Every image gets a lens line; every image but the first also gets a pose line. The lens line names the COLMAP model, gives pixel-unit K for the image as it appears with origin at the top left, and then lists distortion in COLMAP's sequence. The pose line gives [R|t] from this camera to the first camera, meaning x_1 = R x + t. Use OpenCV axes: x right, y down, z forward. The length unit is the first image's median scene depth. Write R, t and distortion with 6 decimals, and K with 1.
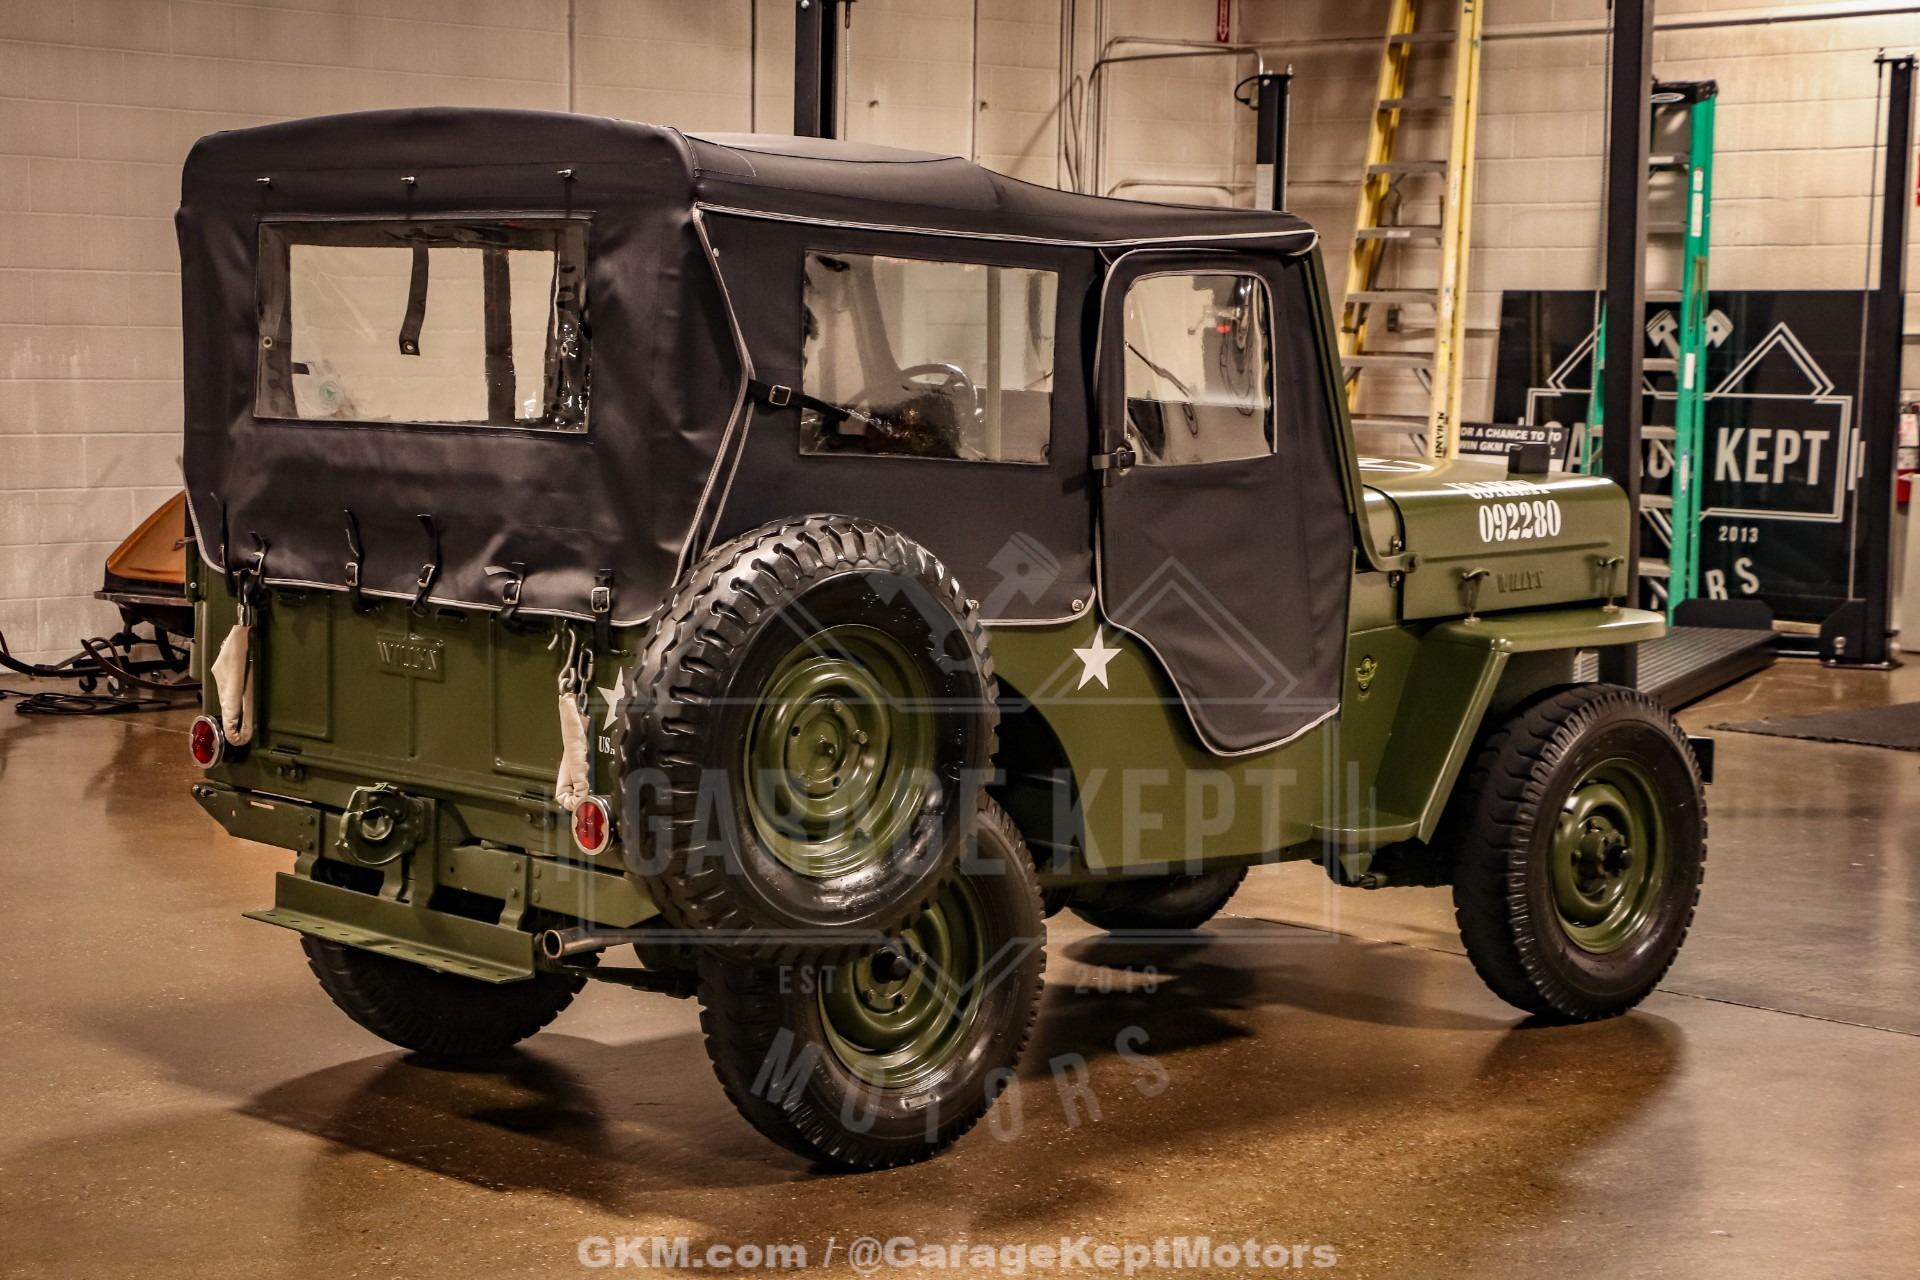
lens RADIAL K [[3588.4, 0, 958.8], [0, 3588.4, 705.2], [0, 0, 1]] dist [0.279531, 0.120010]
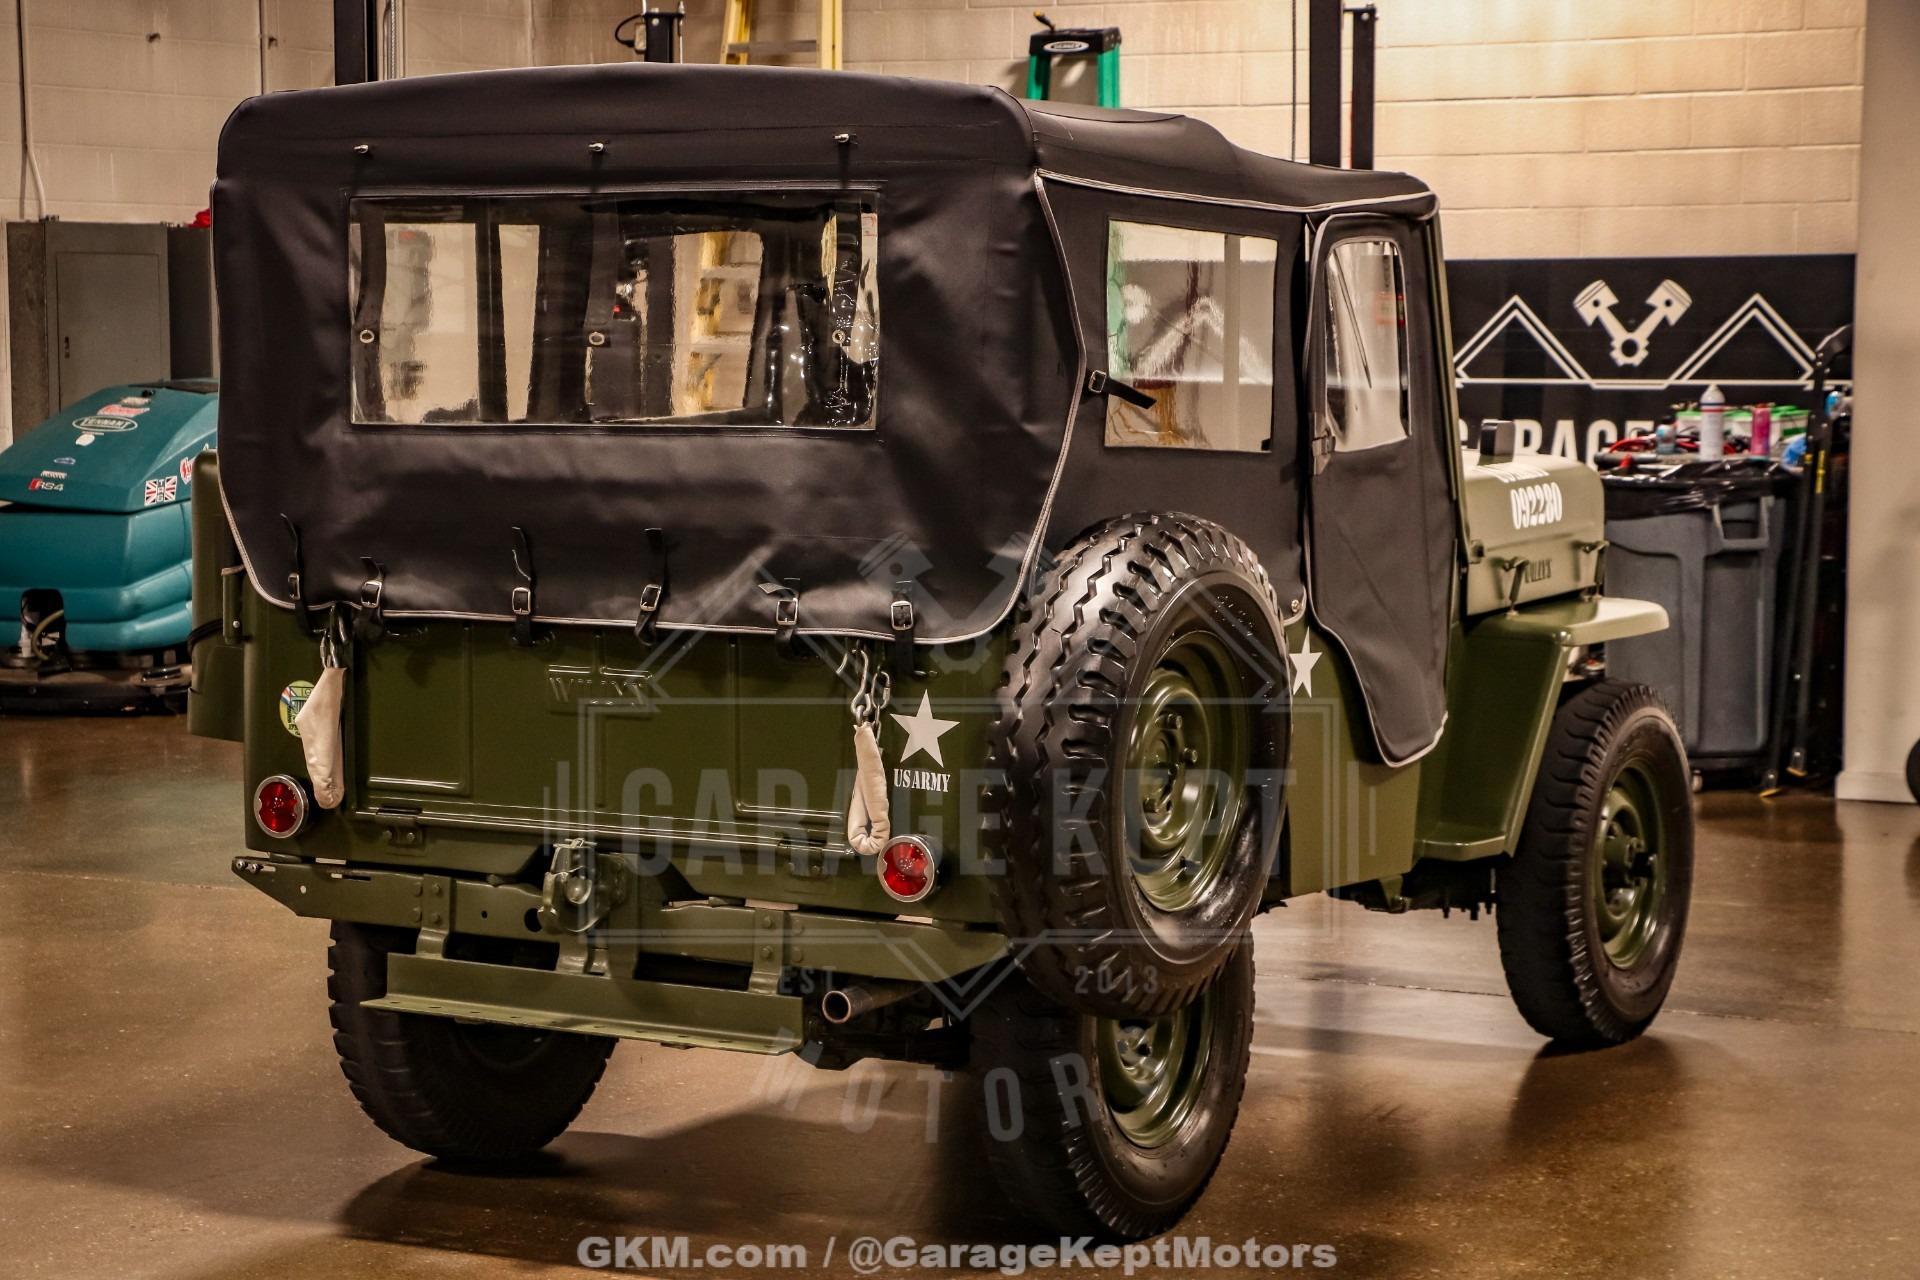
lens RADIAL K [[4324.9, 0, 963.1], [0, 4324.9, 710.0], [0, 0, 1]] dist [0.387563, 0.051769]
pose [[0.958429, -0.043171, 0.282047, -0.359368], [0.046632, 0.998897, -0.005568, 0.000645], [-0.281495, 0.018489, 0.959384, -0.029766]]
